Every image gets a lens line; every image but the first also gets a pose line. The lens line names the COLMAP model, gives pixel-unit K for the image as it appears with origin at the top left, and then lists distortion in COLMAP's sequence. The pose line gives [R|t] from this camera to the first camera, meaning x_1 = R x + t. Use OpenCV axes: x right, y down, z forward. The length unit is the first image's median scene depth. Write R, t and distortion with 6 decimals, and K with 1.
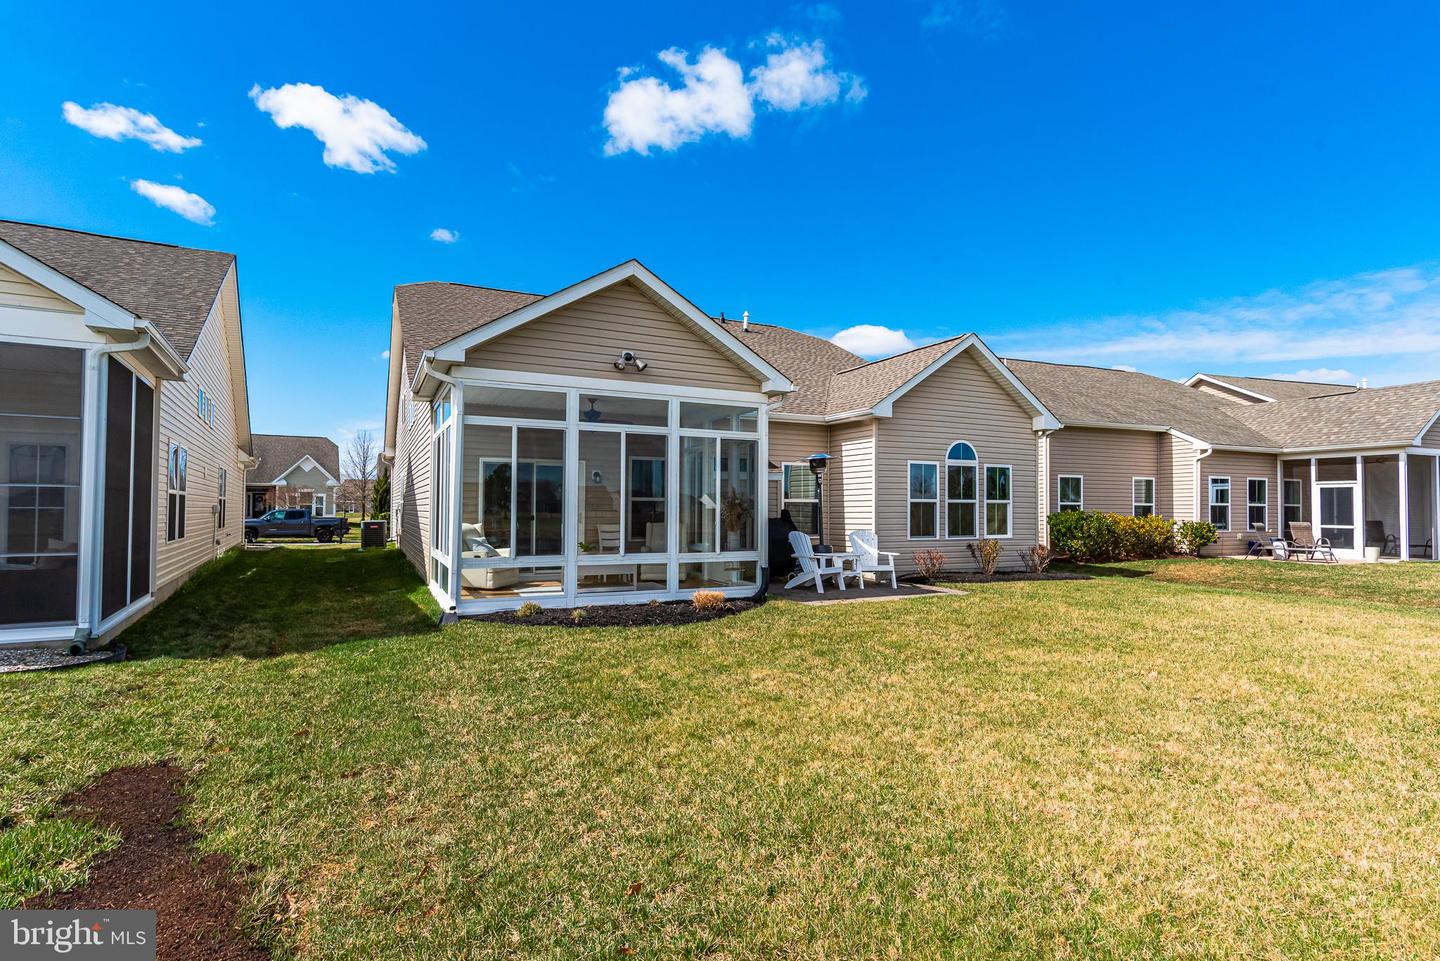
lens RADIAL K [[718.0, 0, 718.4], [0, 718.0, 488.3], [0, 0, 1]] dist [0.005130, 0.000840]
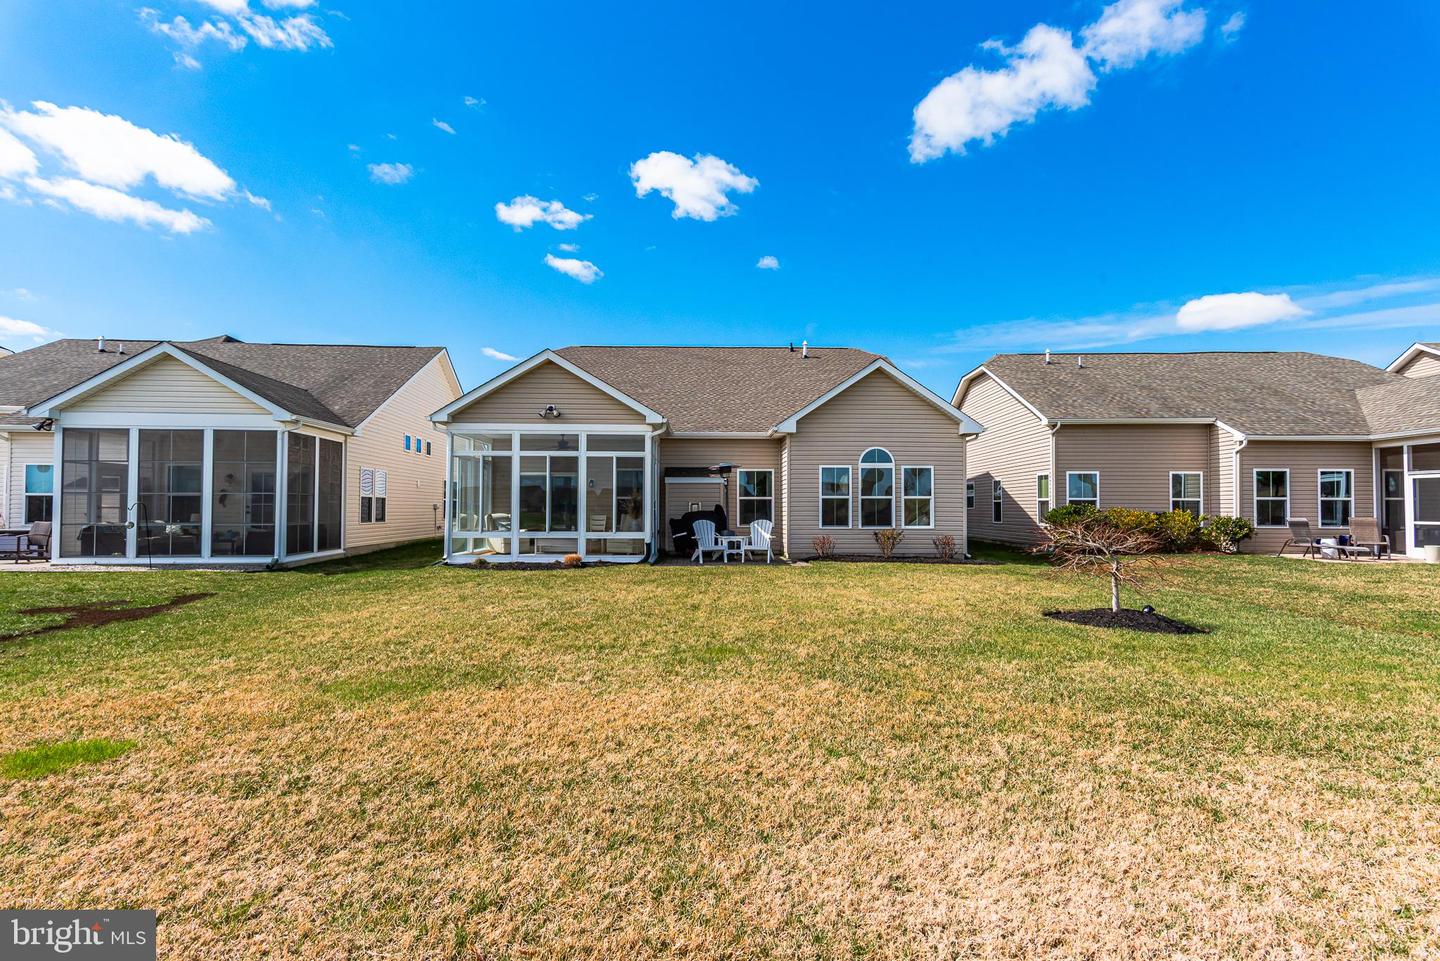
lens RADIAL K [[701.3, 0, 722.6], [0, 701.3, 488.7], [0, 0, 1]] dist [0.002702, 0.000327]
pose [[0.911175, -0.015325, -0.411734, 0.597782], [0.014136, 0.999882, -0.005932, 0.007009], [0.411777, -0.000415, 0.911285, -0.184464]]
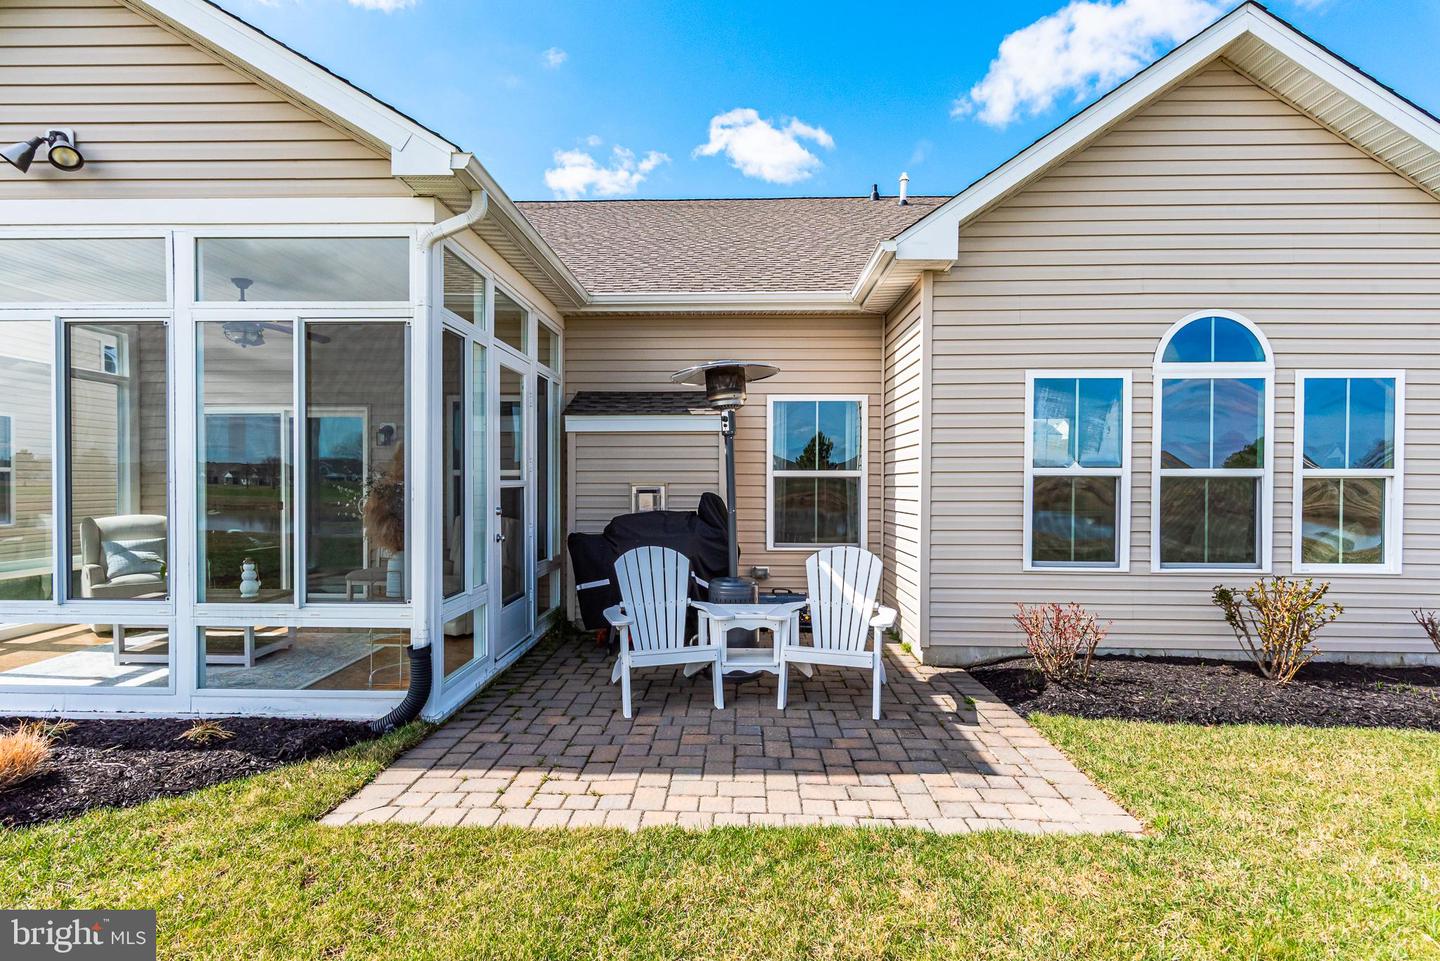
lens RADIAL K [[701.3, 0, 722.6], [0, 701.3, 488.7], [0, 0, 1]] dist [0.002702, 0.000327]
pose [[0.883883, 0.002459, -0.467702, 0.288465], [0.015485, 0.999284, 0.034519, 0.009959], [0.467452, -0.037753, 0.883212, 0.561940]]
